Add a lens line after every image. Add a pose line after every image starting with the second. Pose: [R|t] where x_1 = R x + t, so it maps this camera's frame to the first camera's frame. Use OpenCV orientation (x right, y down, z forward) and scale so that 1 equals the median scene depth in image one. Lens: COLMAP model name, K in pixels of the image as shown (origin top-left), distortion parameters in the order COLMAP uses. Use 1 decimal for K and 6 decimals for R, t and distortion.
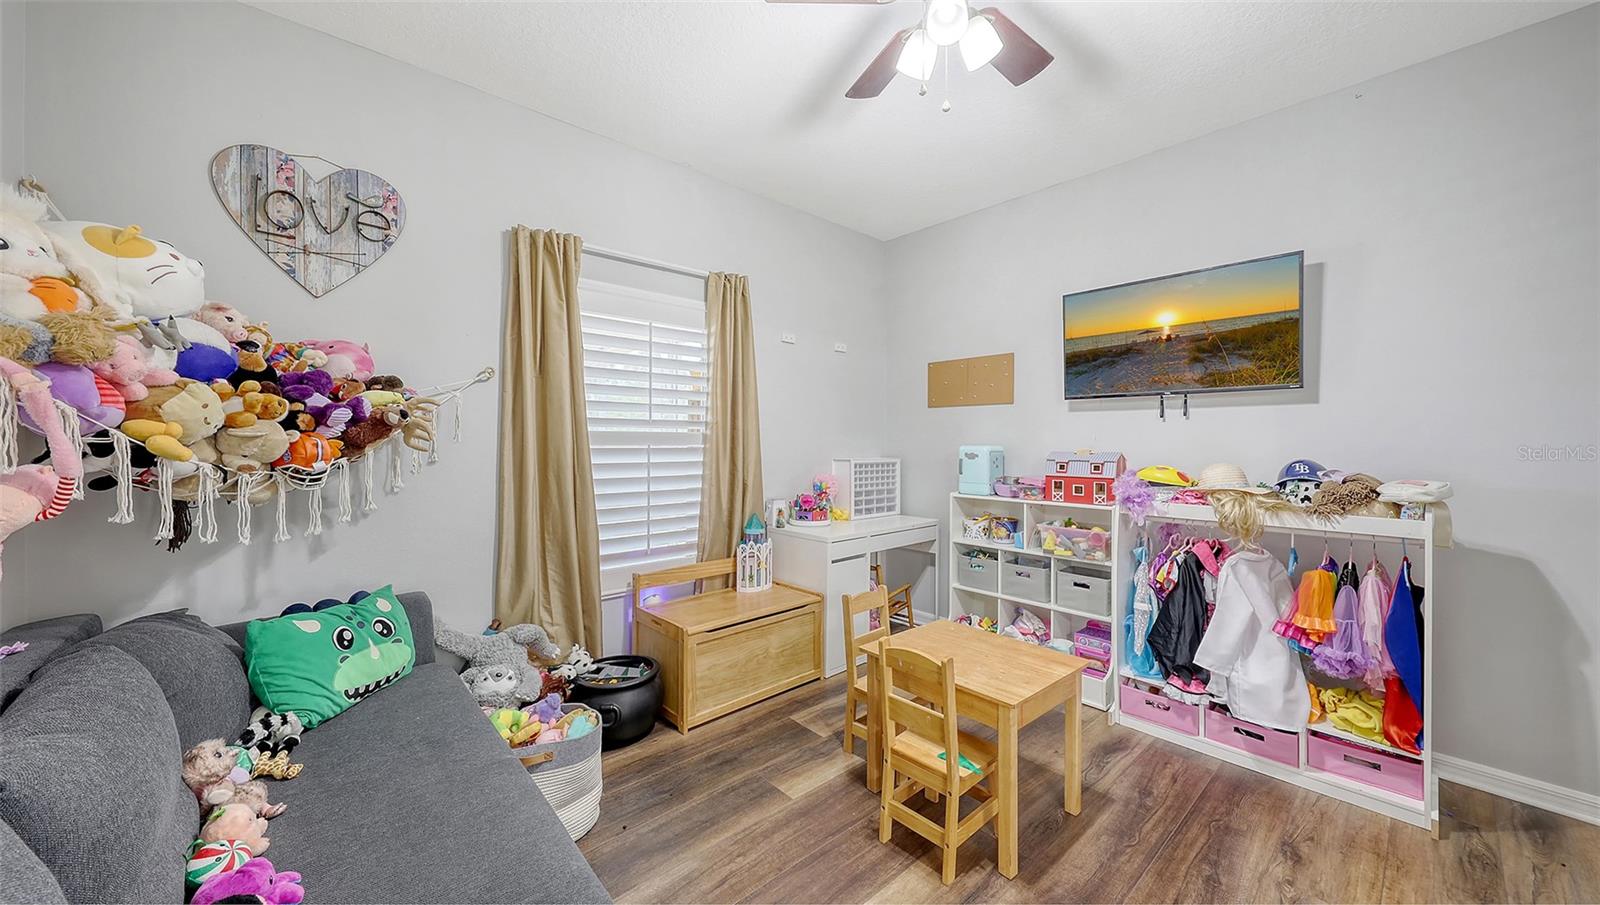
lens RADIAL K [[571.6, 0, 802.5], [0, 571.6, 446.1], [0, 0, 1]] dist [-0.002671, -0.000235]
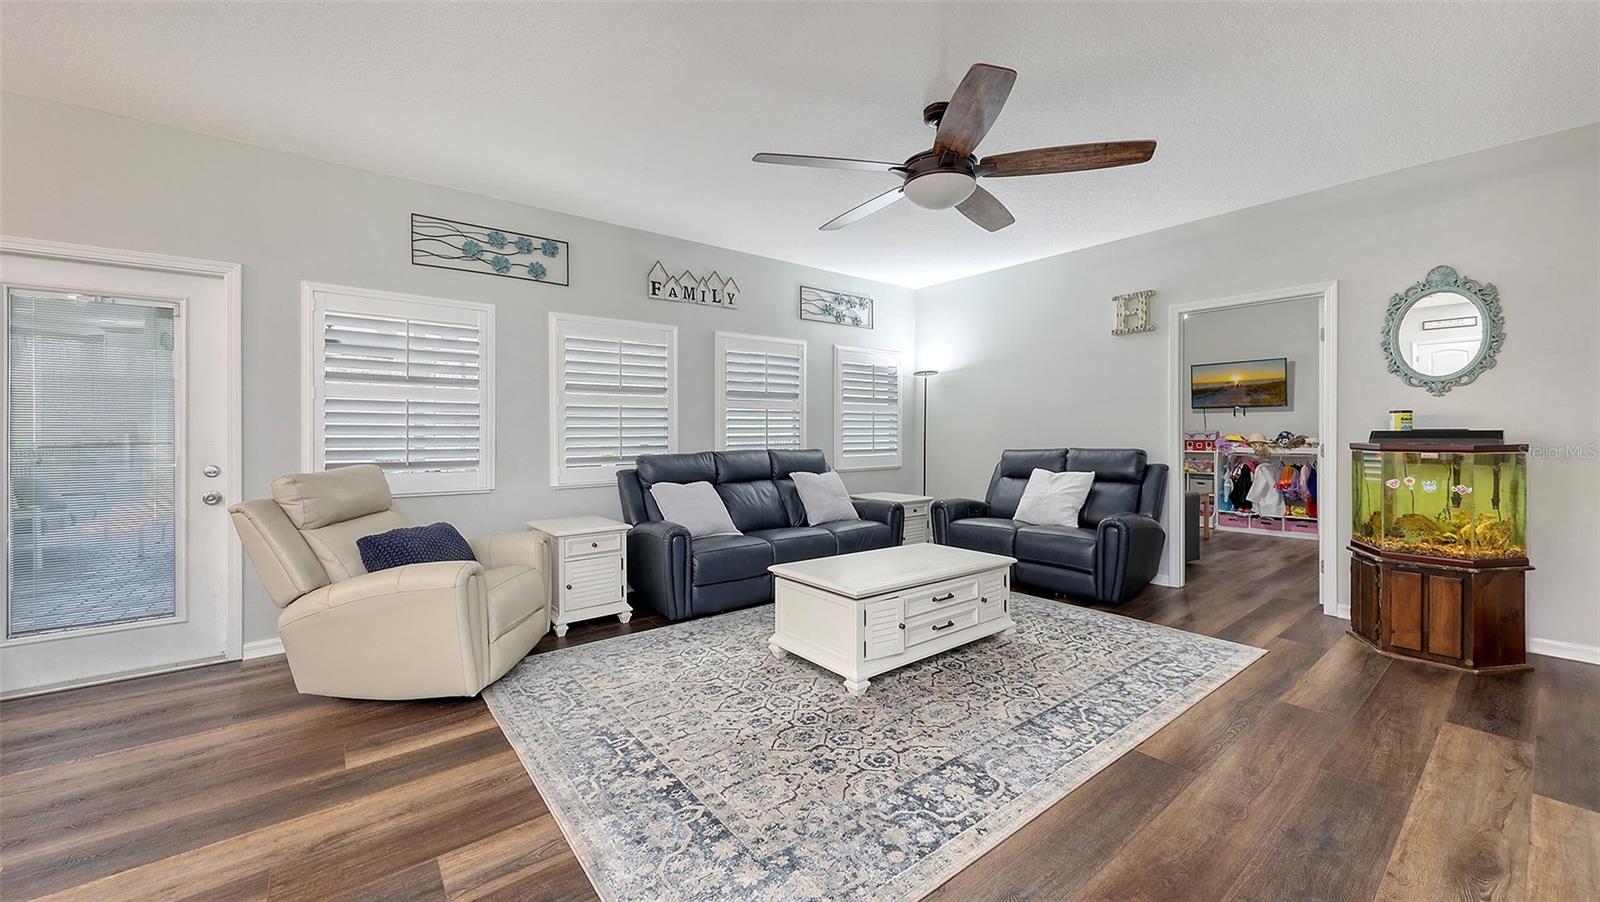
lens RADIAL K [[587.1, 0, 799.2], [0, 587.1, 437.4], [0, 0, 1]] dist [0.003554, 0.000088]
pose [[0.997171, -0.001543, -0.075146, -1.228984], [0.001364, 0.999996, -0.002427, 0.052191], [0.075150, 0.002317, 0.997170, -1.952072]]
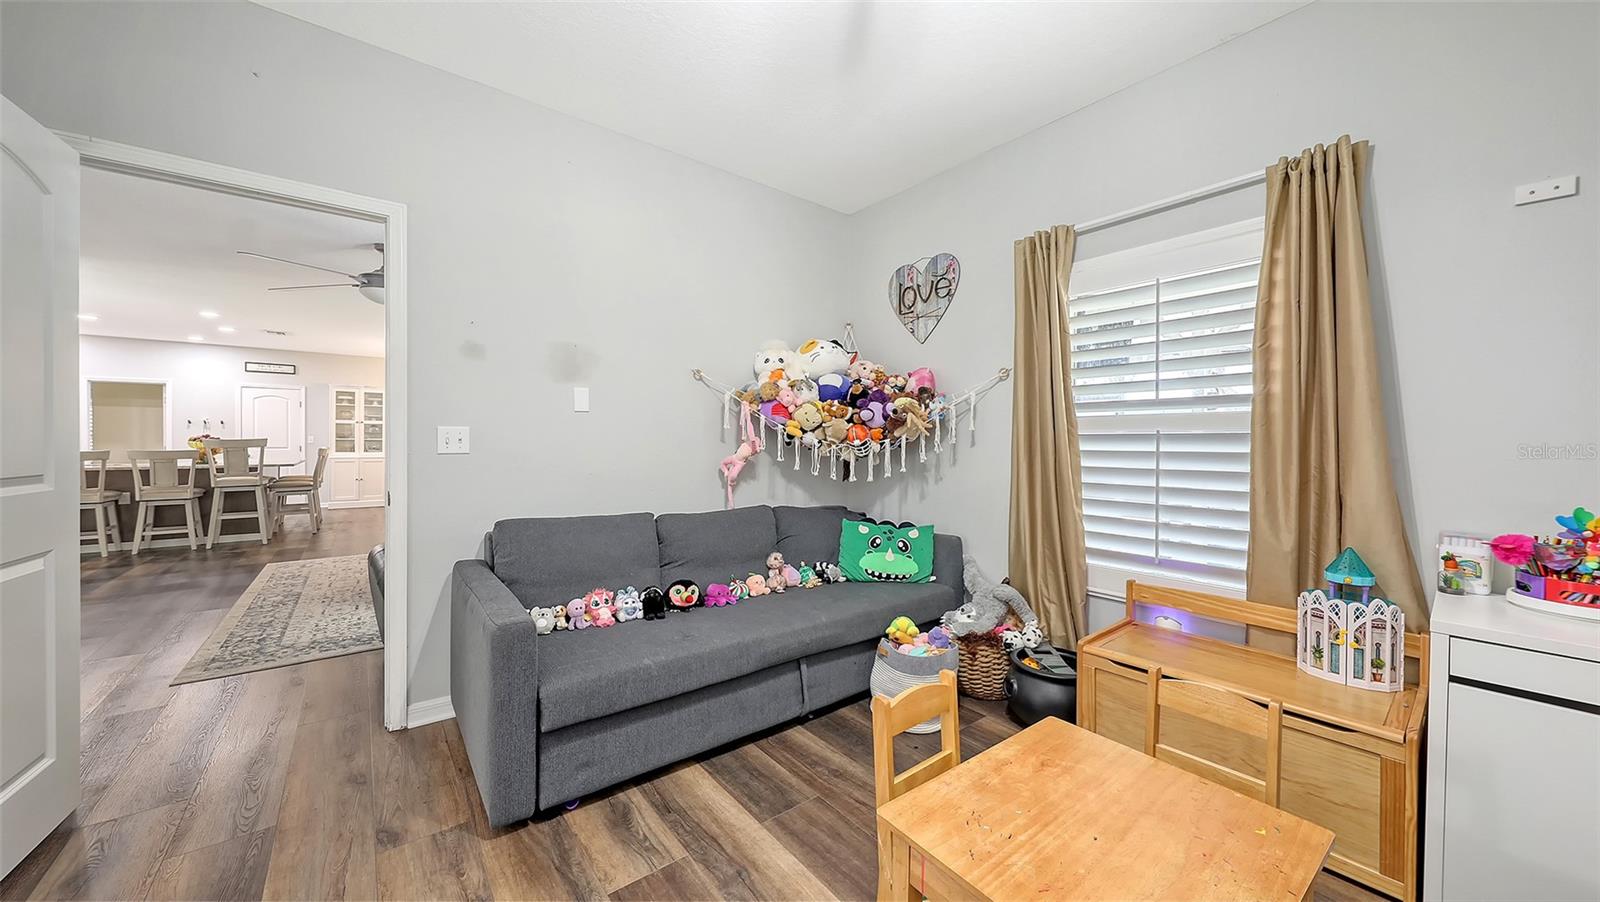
lens RADIAL K [[571.6, 0, 803.1], [0, 571.6, 448.8], [0, 0, 1]] dist [-0.002671, -0.000235]
pose [[-0.075284, 0.008027, -0.997130, 0.978918], [-0.014517, 0.999853, 0.009145, 0.040770], [0.997056, 0.015164, -0.075156, 0.932524]]
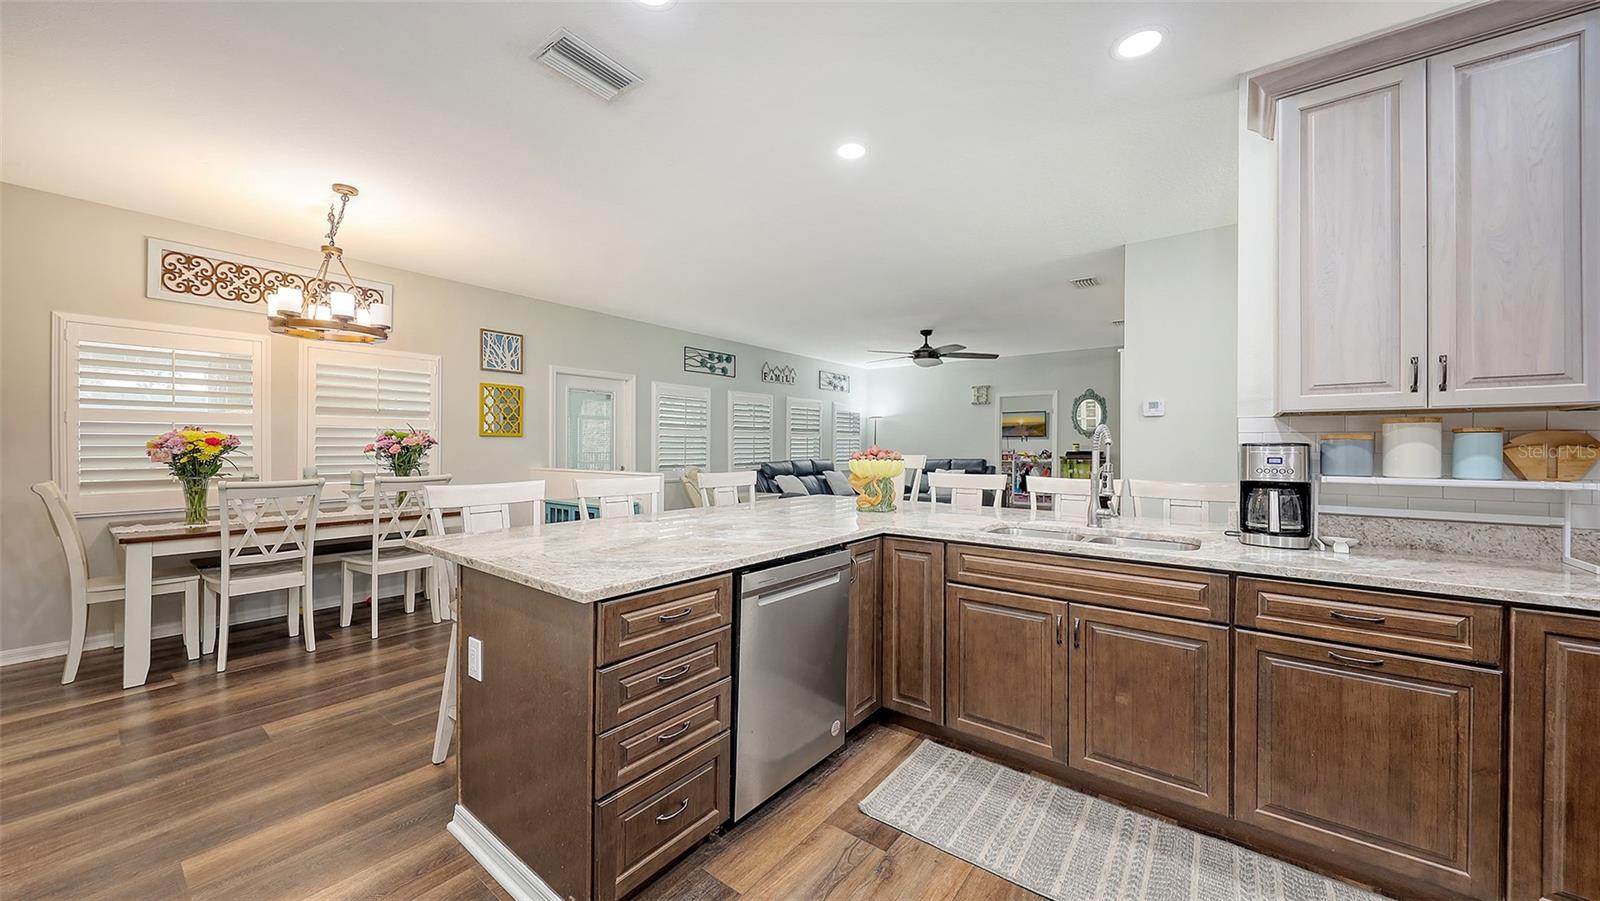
lens RADIAL K [[559.2, 0, 807.7], [0, 559.2, 446.3], [0, 0, 1]] dist [0.001156, -0.000920]
pose [[0.981228, 0.005204, 0.192780, -2.184954], [-0.003723, 0.999961, -0.008044, 0.034703], [-0.192815, 0.007176, 0.981209, -3.490369]]
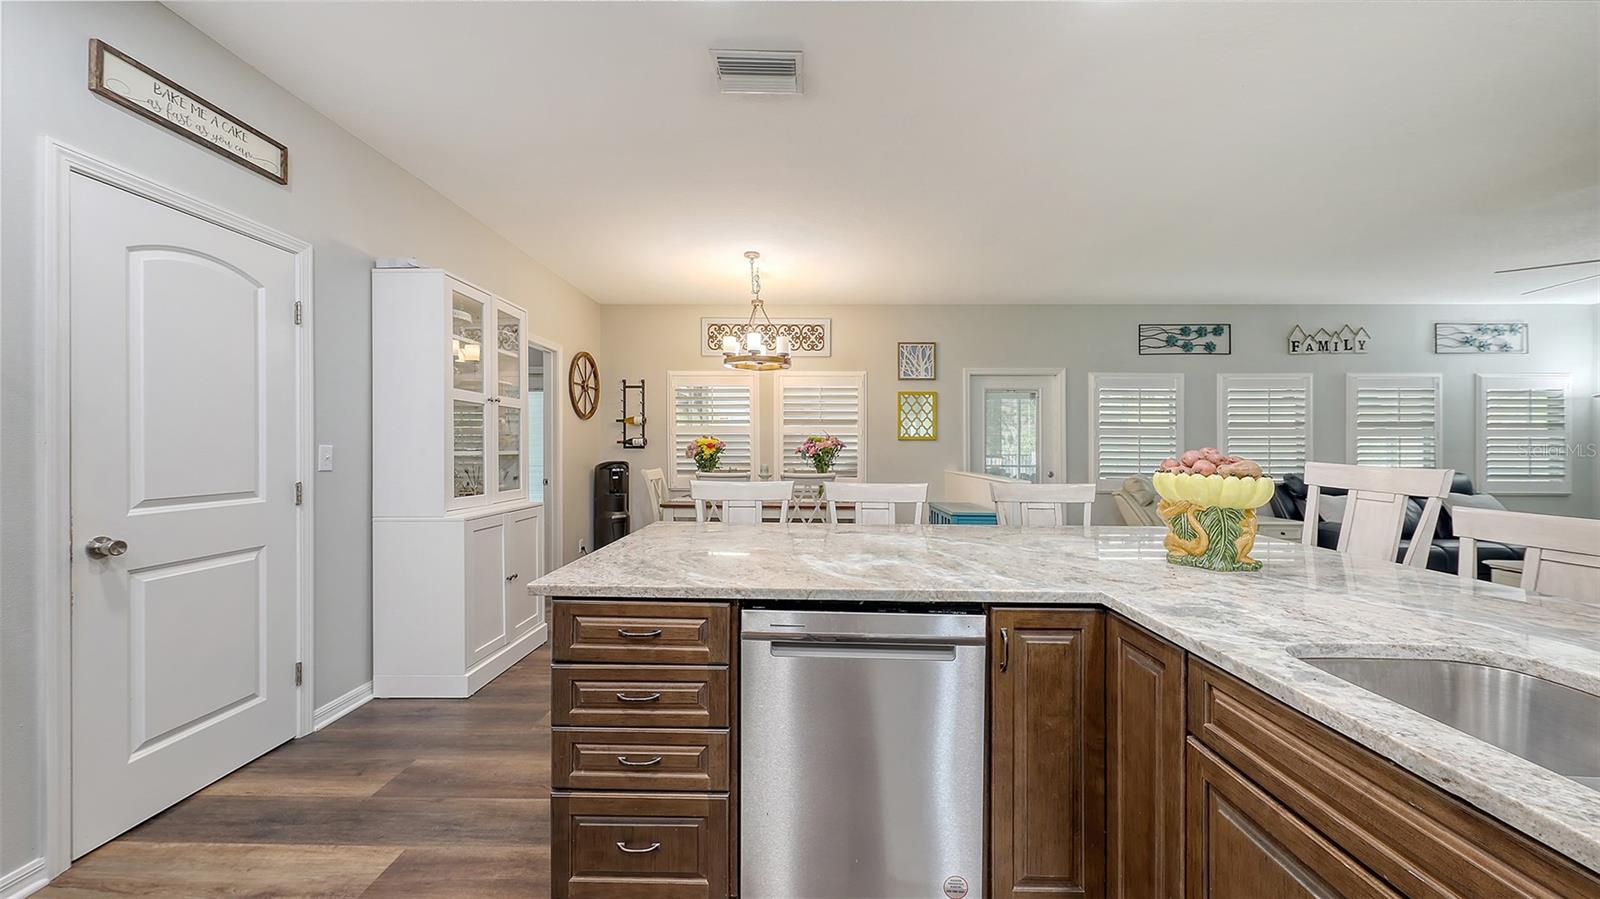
lens RADIAL K [[559.2, 0, 807.3], [0, 559.2, 447.9], [0, 0, 1]] dist [0.001156, -0.000920]
pose [[0.734442, 0.006348, -0.678642, -1.707748], [-0.011513, 0.999929, -0.003106, 0.028935], [0.678574, 0.010095, 0.734463, -3.161155]]
